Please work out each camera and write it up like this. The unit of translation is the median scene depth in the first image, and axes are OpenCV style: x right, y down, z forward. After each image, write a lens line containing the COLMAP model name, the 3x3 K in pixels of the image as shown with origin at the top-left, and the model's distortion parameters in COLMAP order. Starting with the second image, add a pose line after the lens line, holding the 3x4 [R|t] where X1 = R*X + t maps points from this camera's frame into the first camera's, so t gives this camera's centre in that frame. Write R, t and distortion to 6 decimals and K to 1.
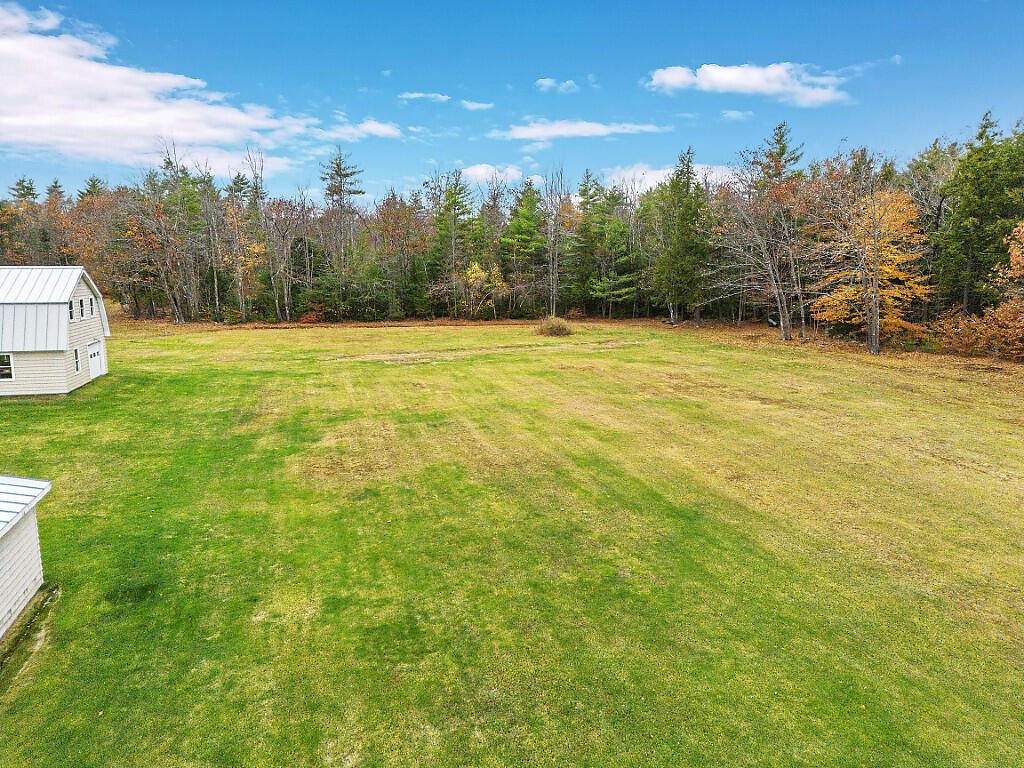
lens RADIAL K [[714.2, 0, 515.3], [0, 714.2, 382.3], [0, 0, 1]] dist [0.095620, -0.100907]
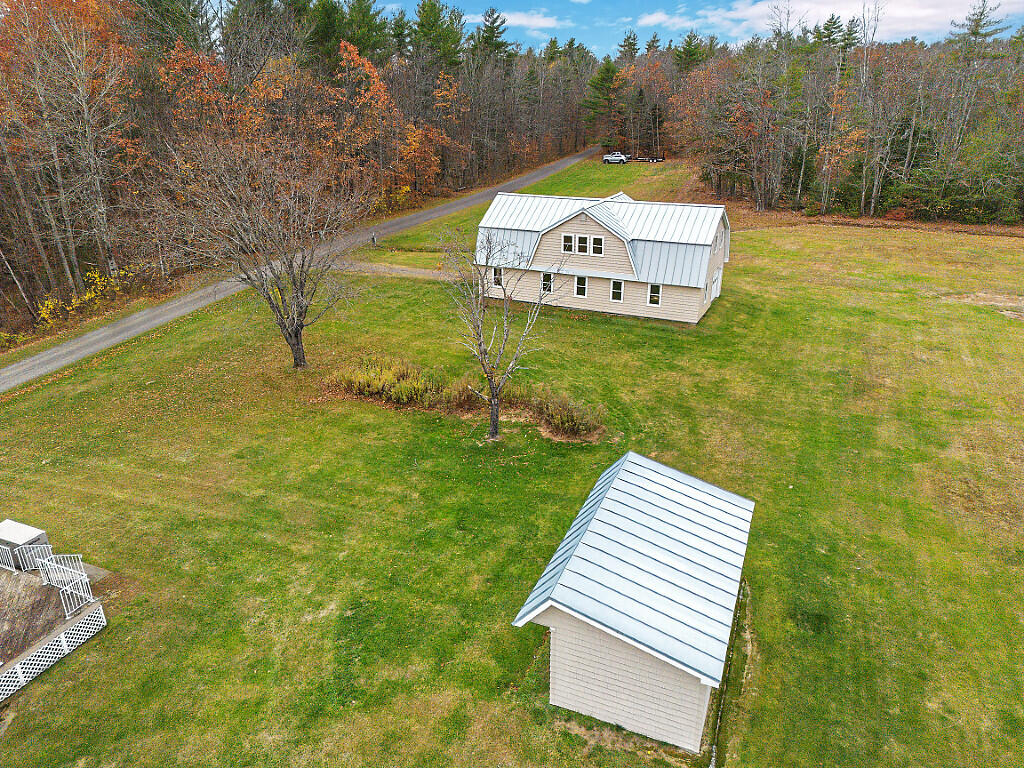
lens RADIAL K [[714.2, 0, 515.3], [0, 714.2, 382.3], [0, 0, 1]] dist [0.095620, -0.100907]
pose [[0.768369, 0.236190, -0.594831, -0.112480], [-0.098634, 0.962010, 0.254575, -0.138435], [0.632362, -0.136937, 0.762474, -0.066783]]
